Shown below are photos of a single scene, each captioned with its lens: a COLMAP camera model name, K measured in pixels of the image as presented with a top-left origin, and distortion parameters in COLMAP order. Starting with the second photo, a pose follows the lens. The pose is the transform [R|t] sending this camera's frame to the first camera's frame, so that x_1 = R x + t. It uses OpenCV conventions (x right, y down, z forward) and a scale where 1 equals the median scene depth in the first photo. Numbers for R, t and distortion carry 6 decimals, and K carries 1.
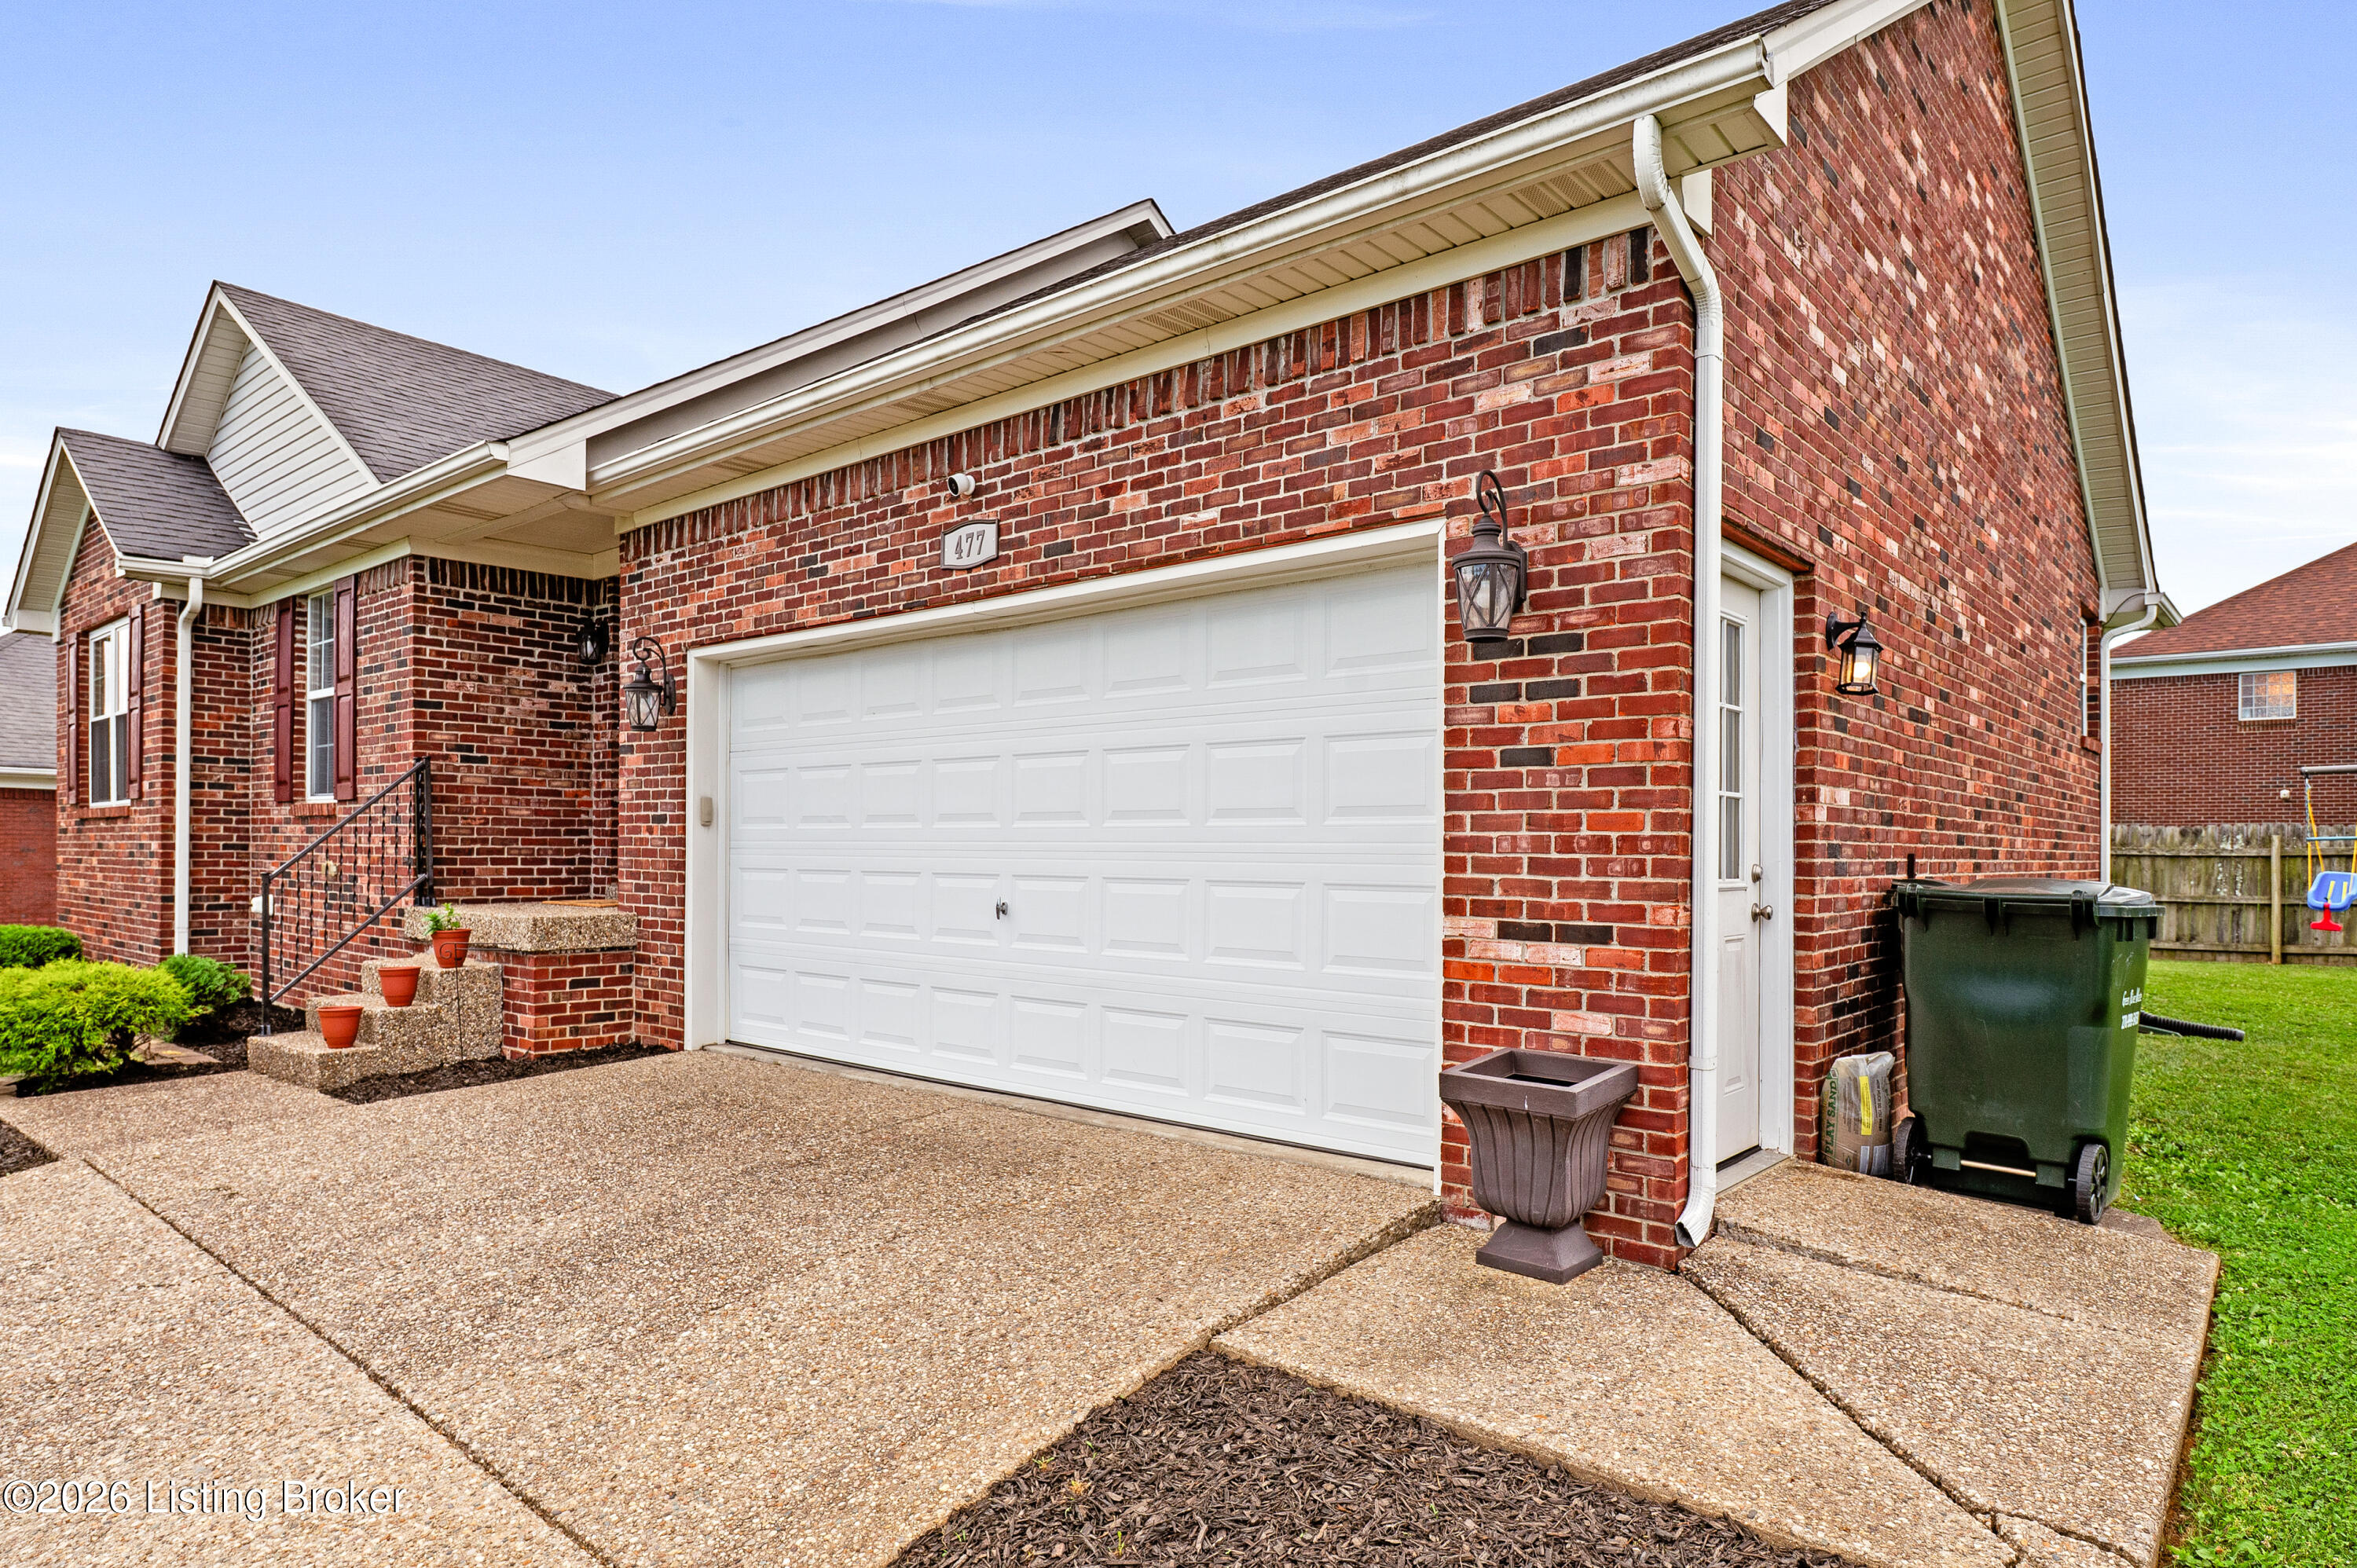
lens RADIAL K [[1532.0, 0, 1266.6], [0, 1532.0, 851.3], [0, 0, 1]] dist [-0.000724, 0.002533]
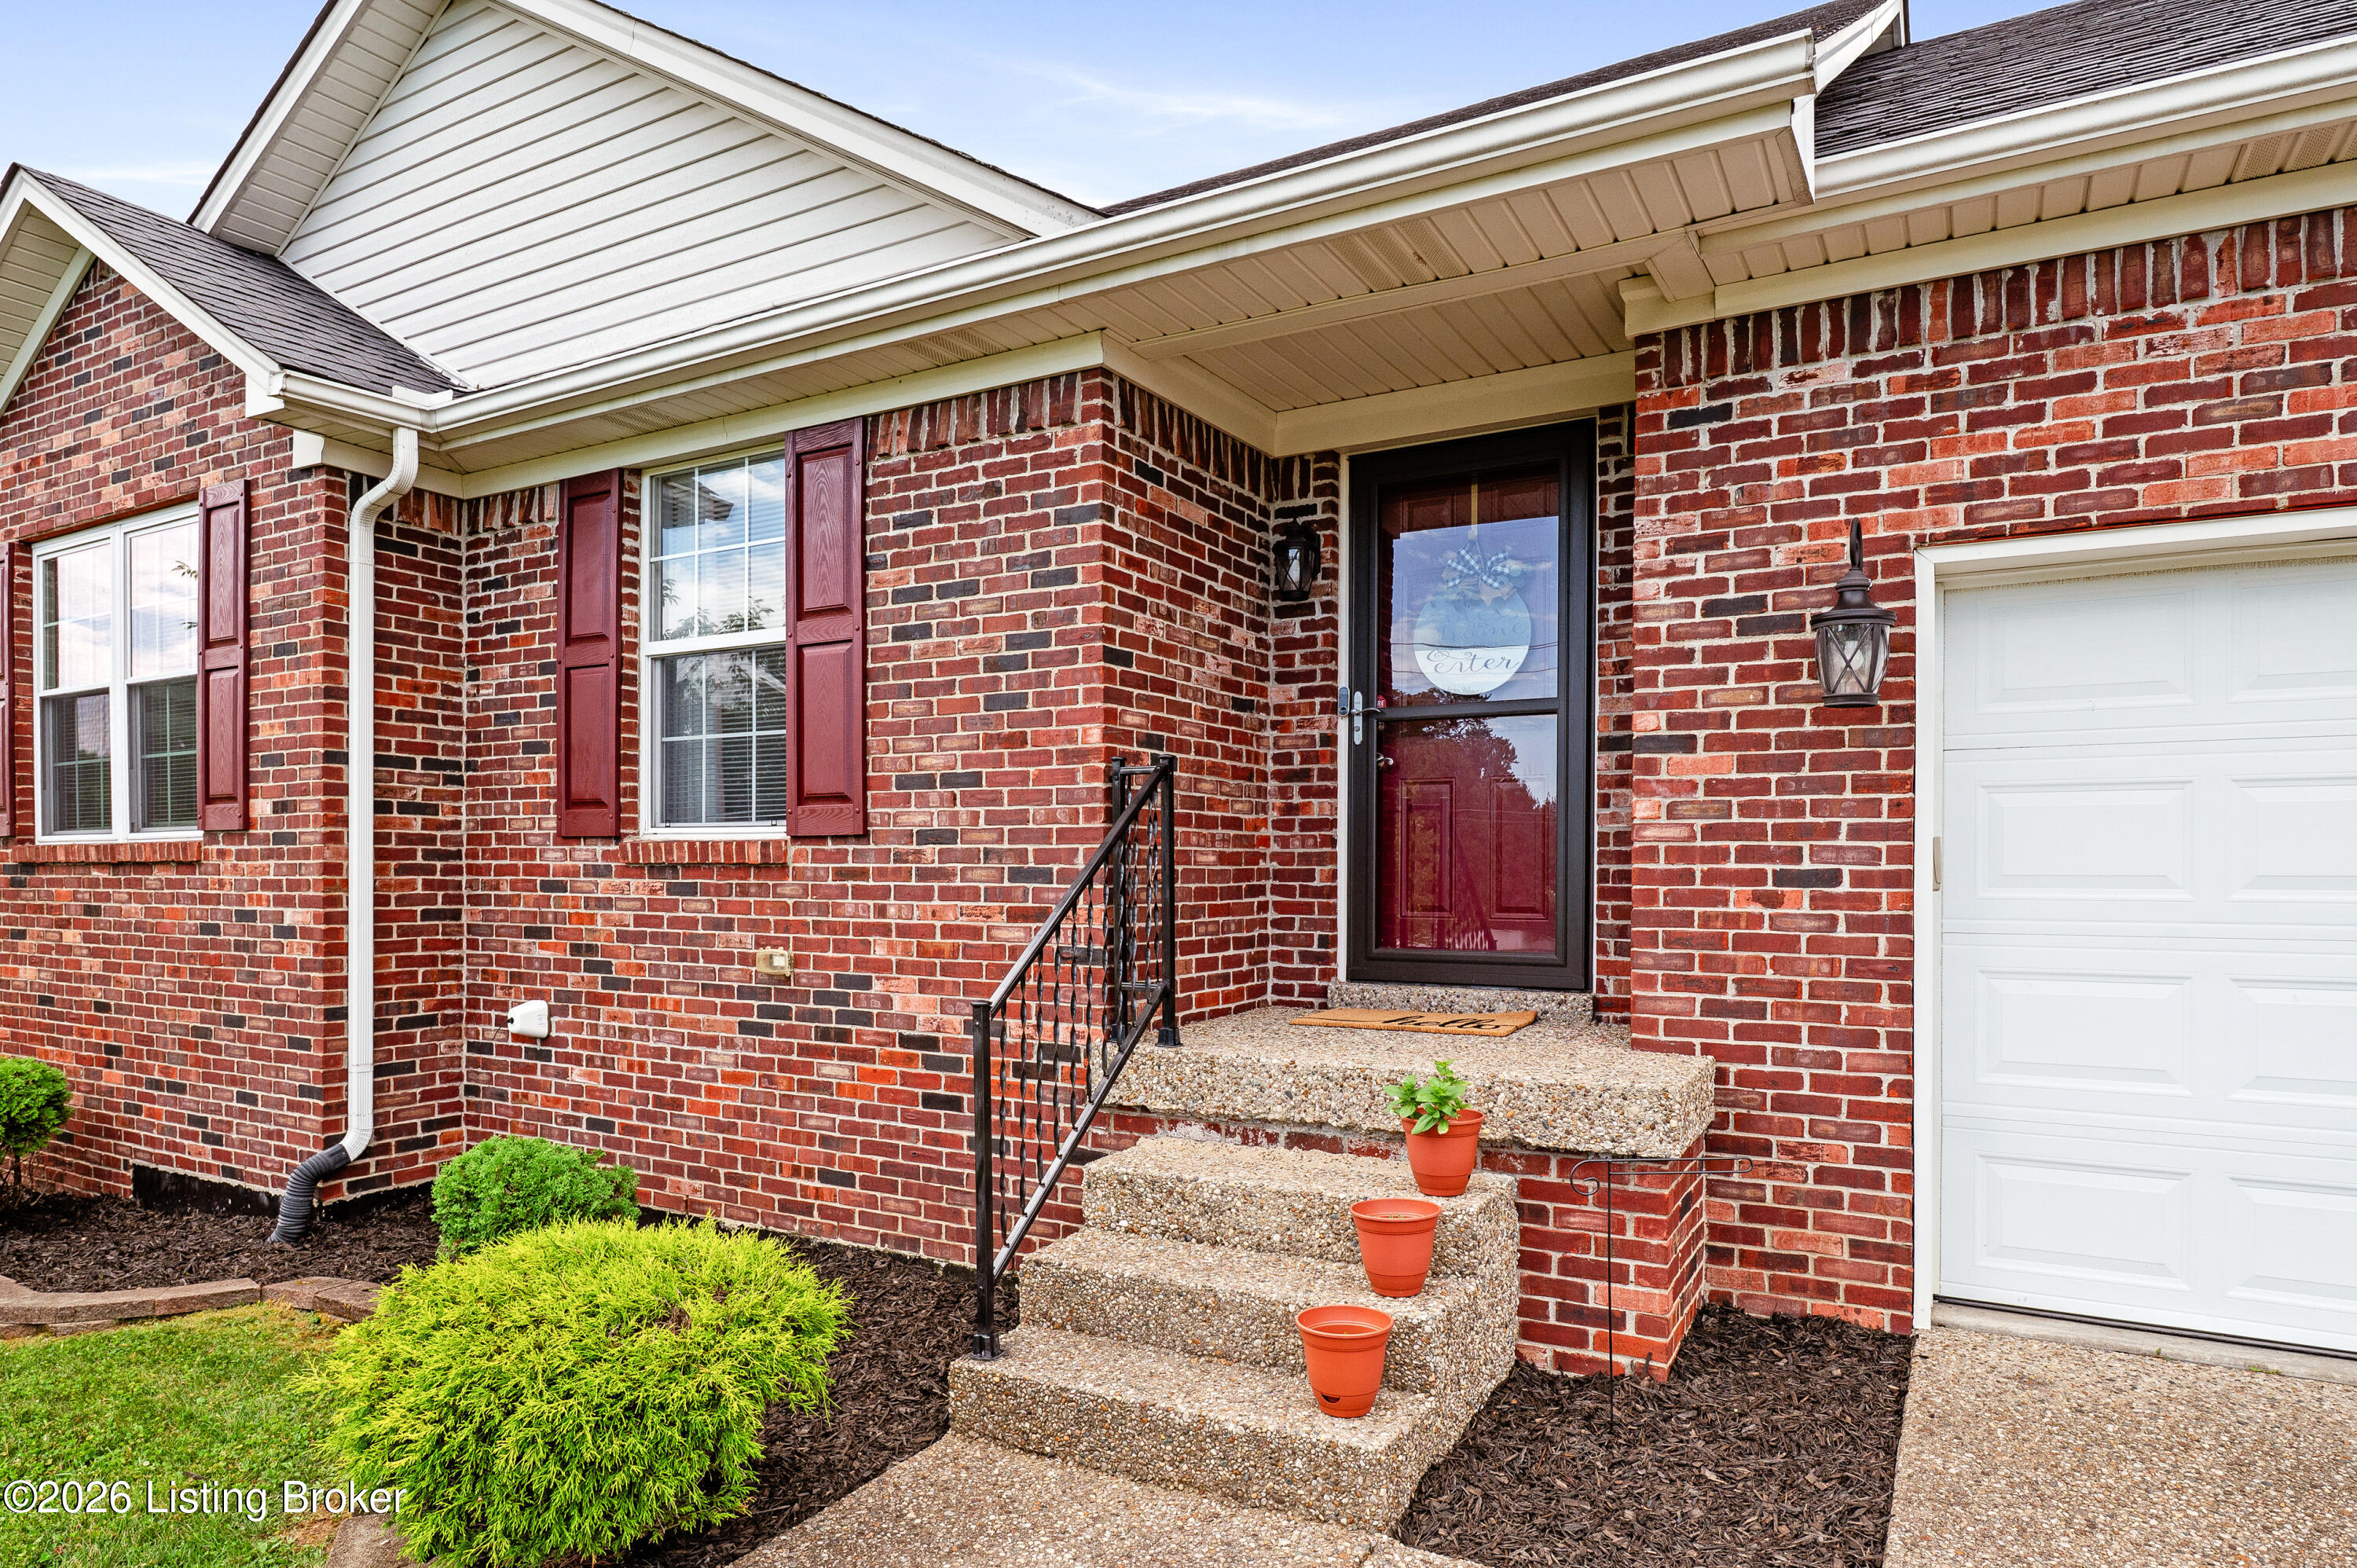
lens RADIAL K [[1355.7, 0, 1224.8], [0, 1355.7, 871.3], [0, 0, 1]] dist [-0.002938, 0.000204]
pose [[0.971082, -0.008444, 0.238596, -0.539560], [0.007111, 0.999954, 0.006445, -0.021523], [-0.238640, -0.004562, 0.971097, 0.466418]]
